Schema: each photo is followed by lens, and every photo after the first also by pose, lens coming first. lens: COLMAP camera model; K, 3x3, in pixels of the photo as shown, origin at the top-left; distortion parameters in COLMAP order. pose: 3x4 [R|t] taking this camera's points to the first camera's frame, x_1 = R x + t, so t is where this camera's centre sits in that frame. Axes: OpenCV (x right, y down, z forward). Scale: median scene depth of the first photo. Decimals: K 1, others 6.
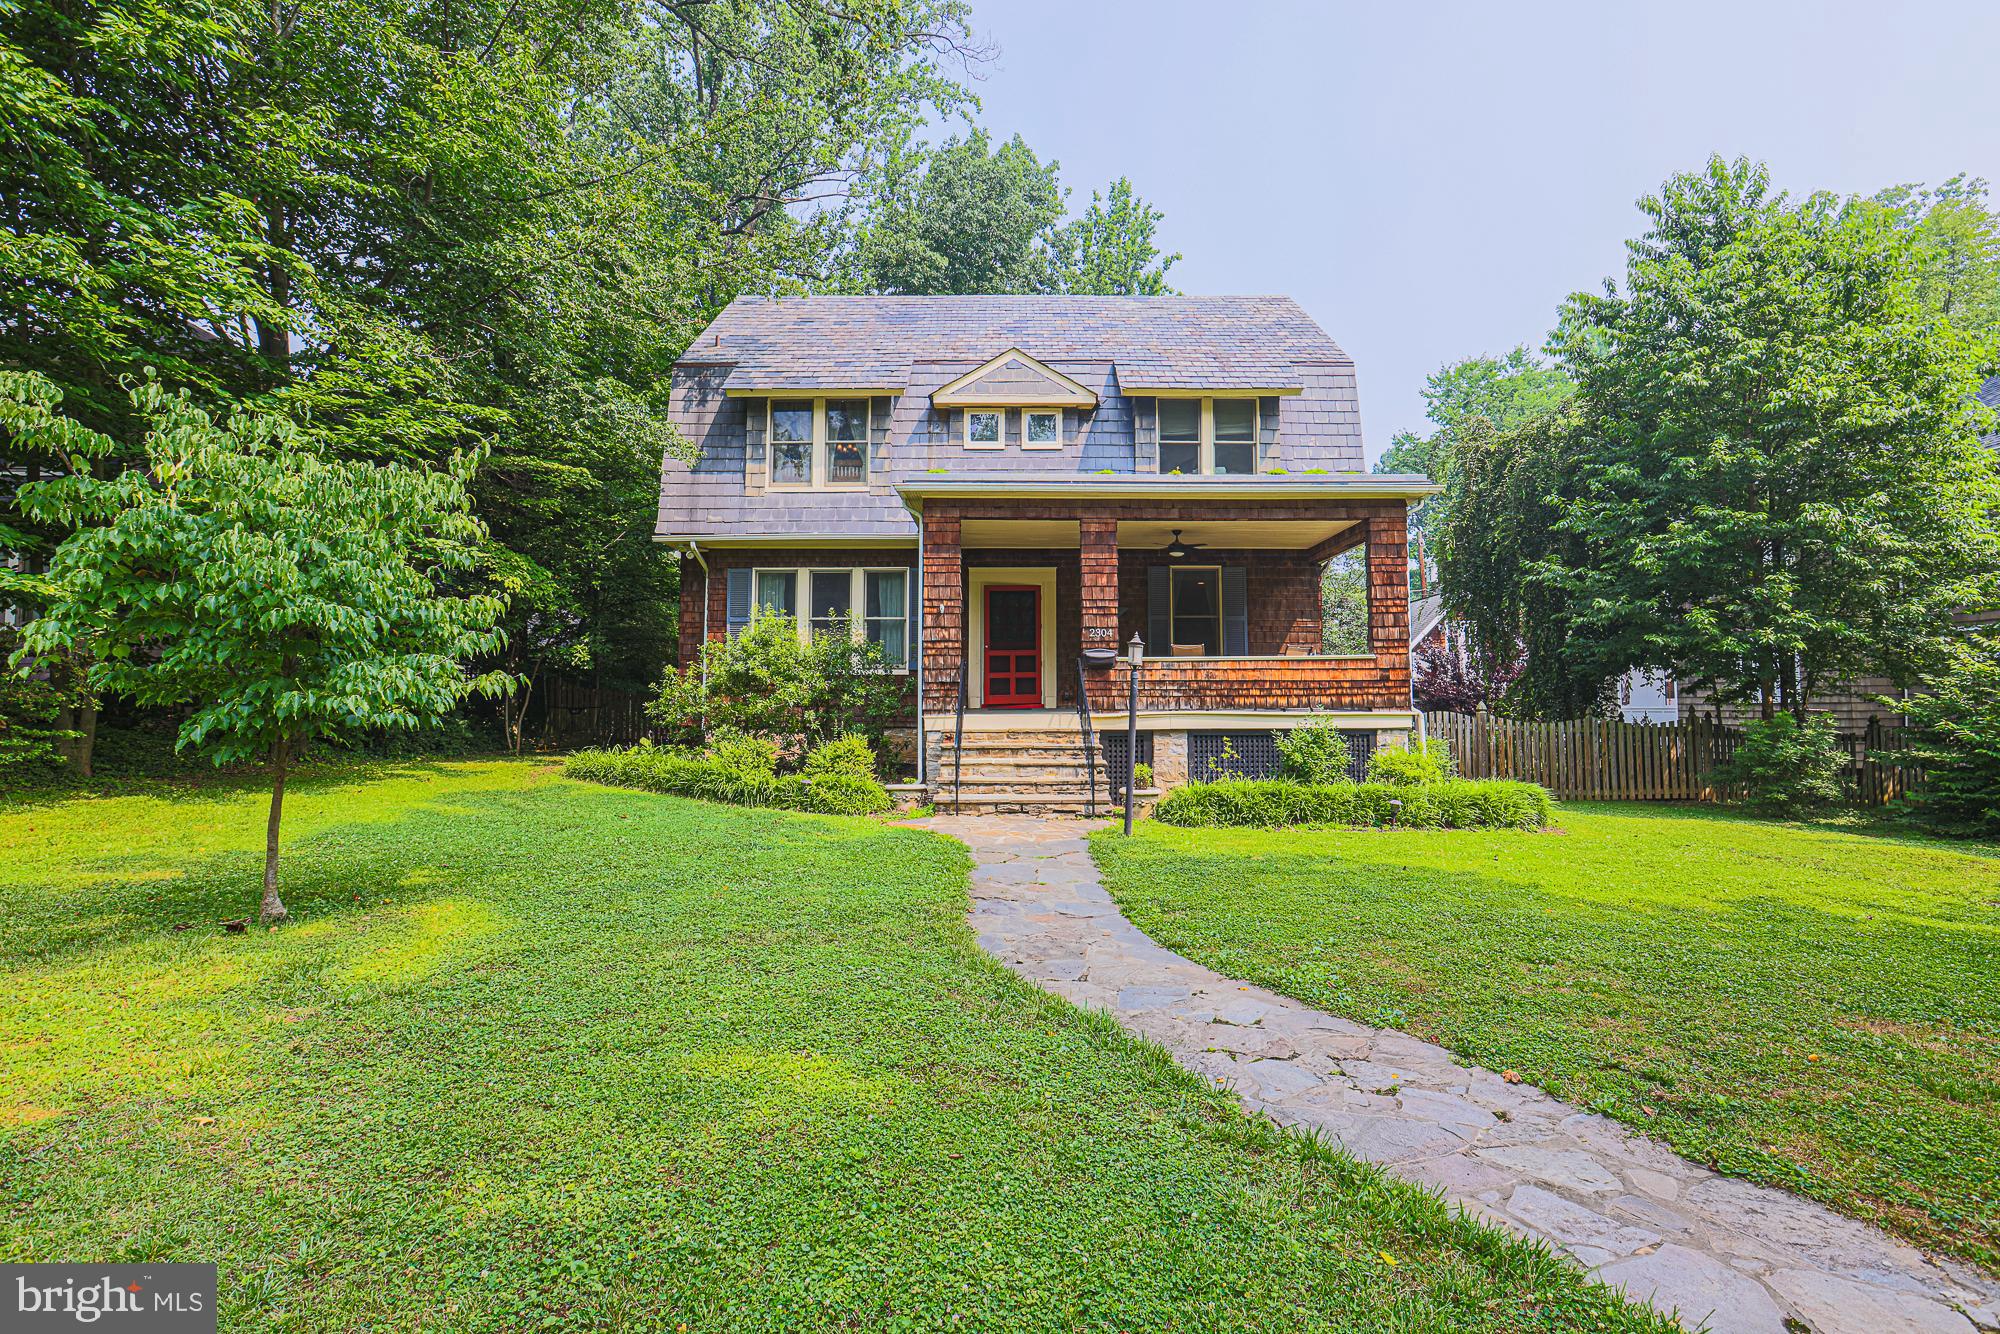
lens RADIAL K [[912.2, 0, 1009.7], [0, 912.2, 665.8], [0, 0, 1]] dist [-0.024053, 0.005031]
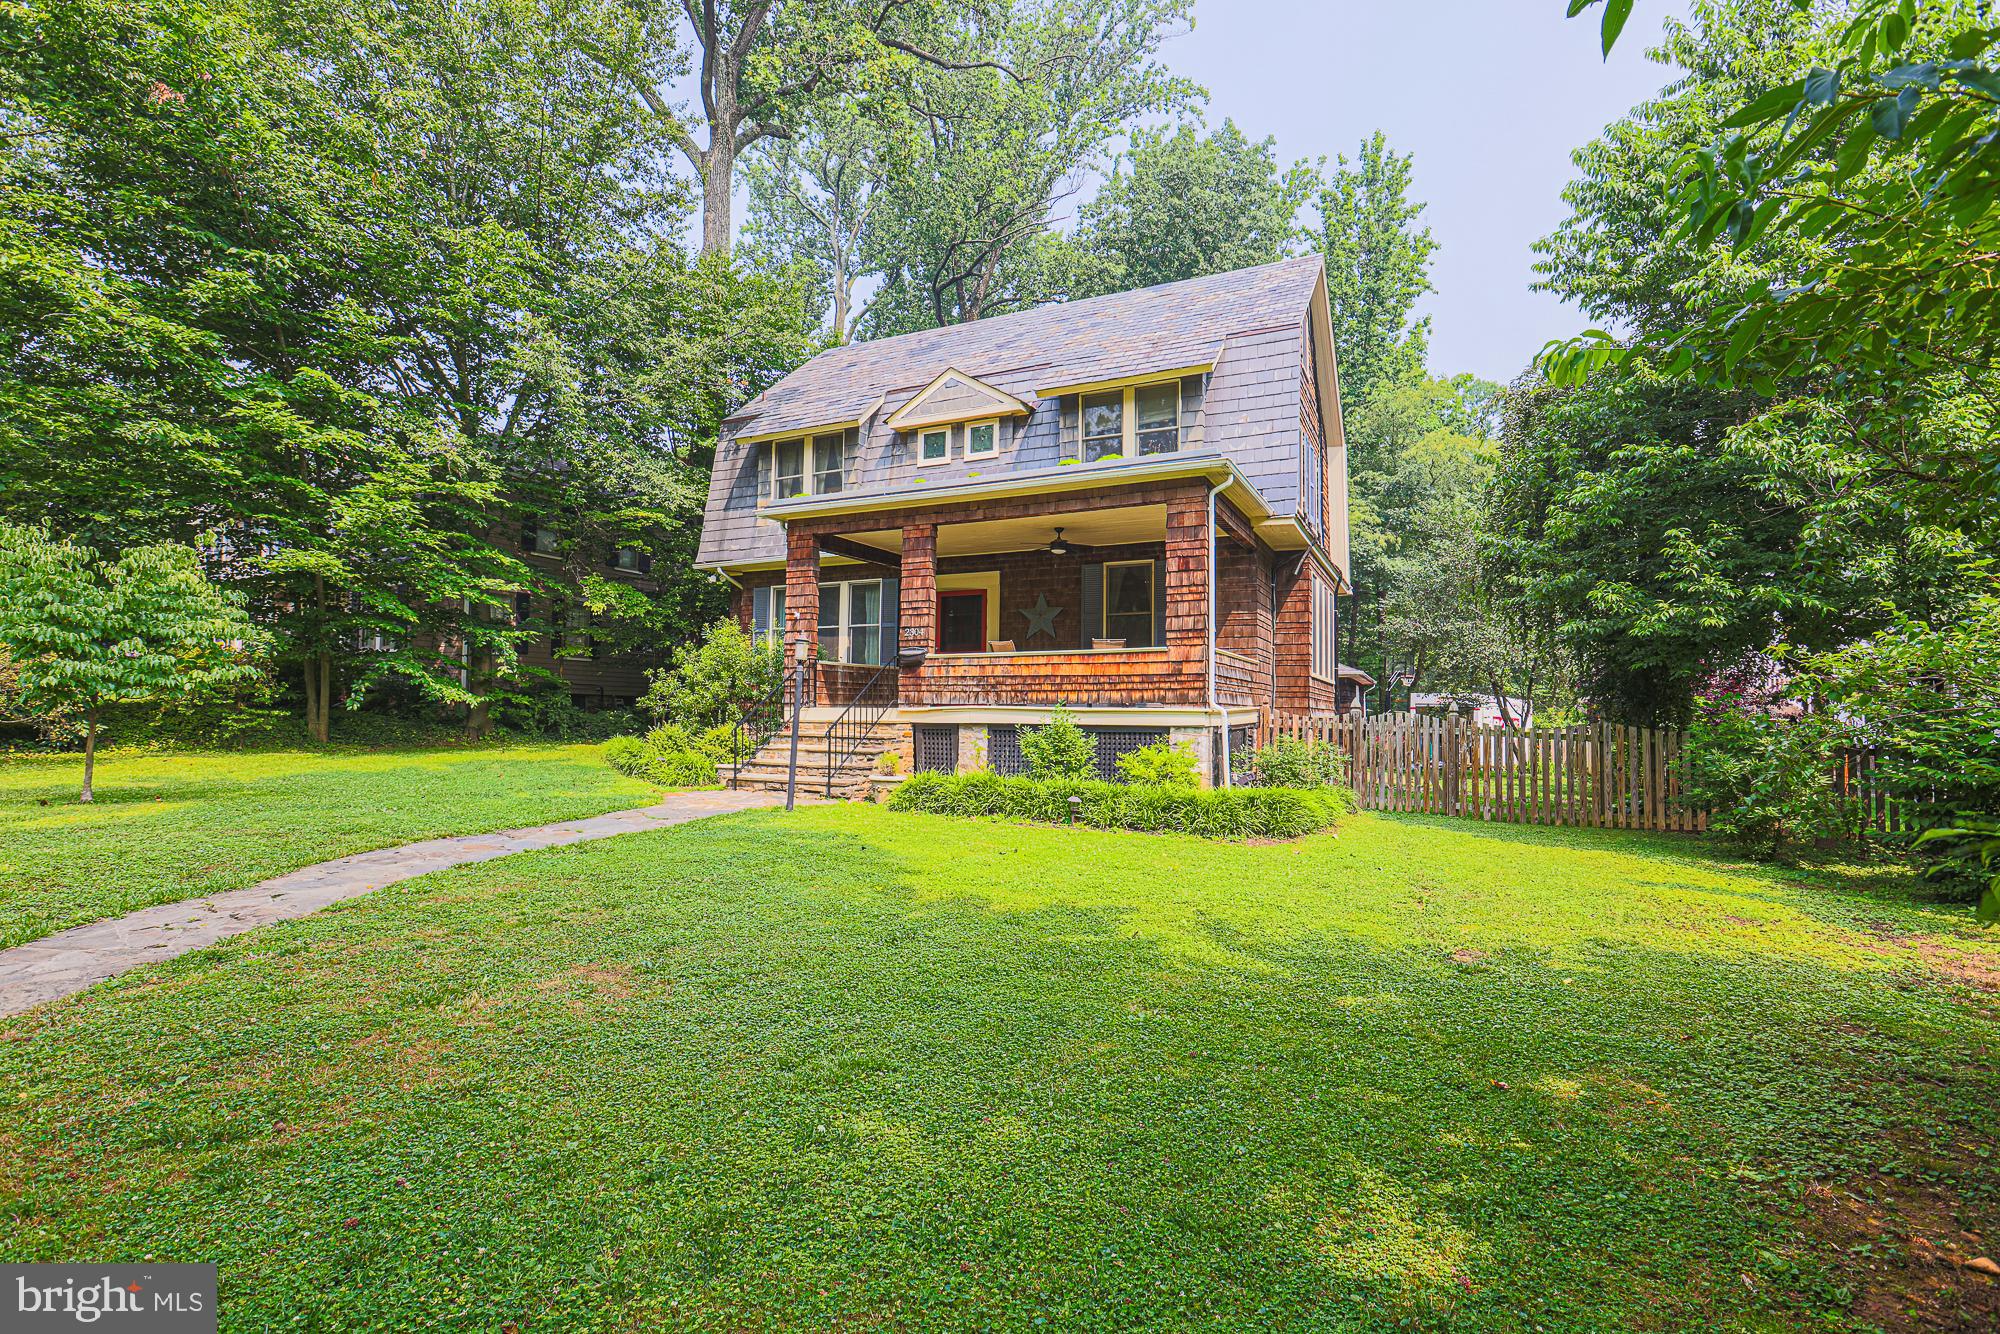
lens RADIAL K [[912.2, 0, 1003.2], [0, 912.2, 686.3], [0, 0, 1]] dist [-0.024053, 0.005031]
pose [[0.899904, -0.002775, -0.436078, 0.519735], [0.007246, 0.999937, 0.008590, 0.014949], [0.436027, -0.010890, 0.899868, 0.064814]]
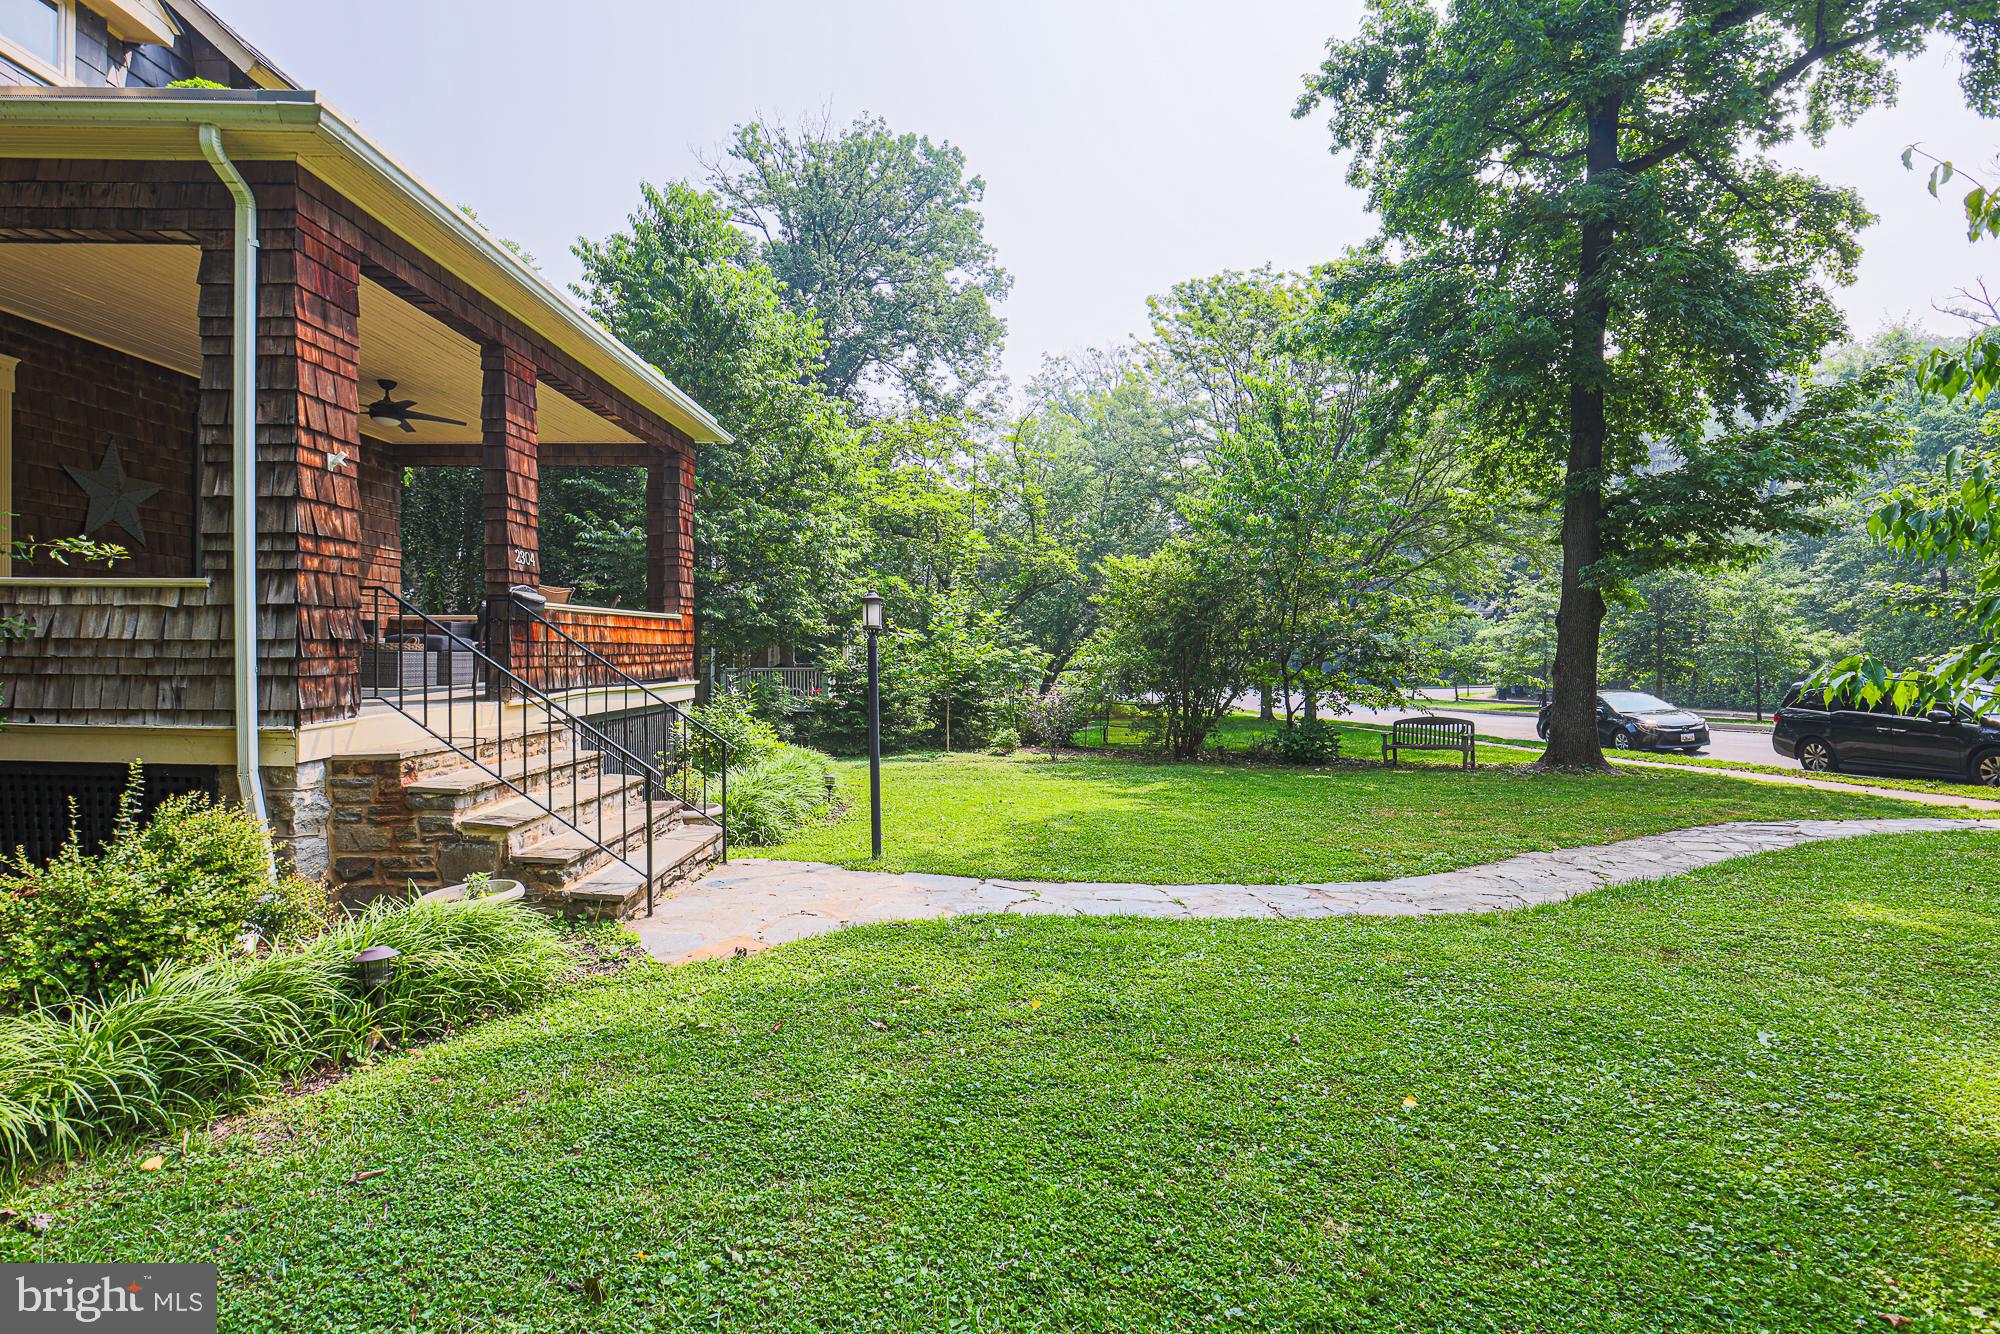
lens RADIAL K [[957.0, 0, 1009.0], [0, 957.0, 644.1], [0, 0, 1]] dist [-0.021029, 0.004656]
pose [[-0.013702, 0.010513, 0.999851, -0.399131], [-0.048620, 0.998755, -0.011167, 0.008113], [-0.998723, -0.048765, -0.013174, 0.551363]]
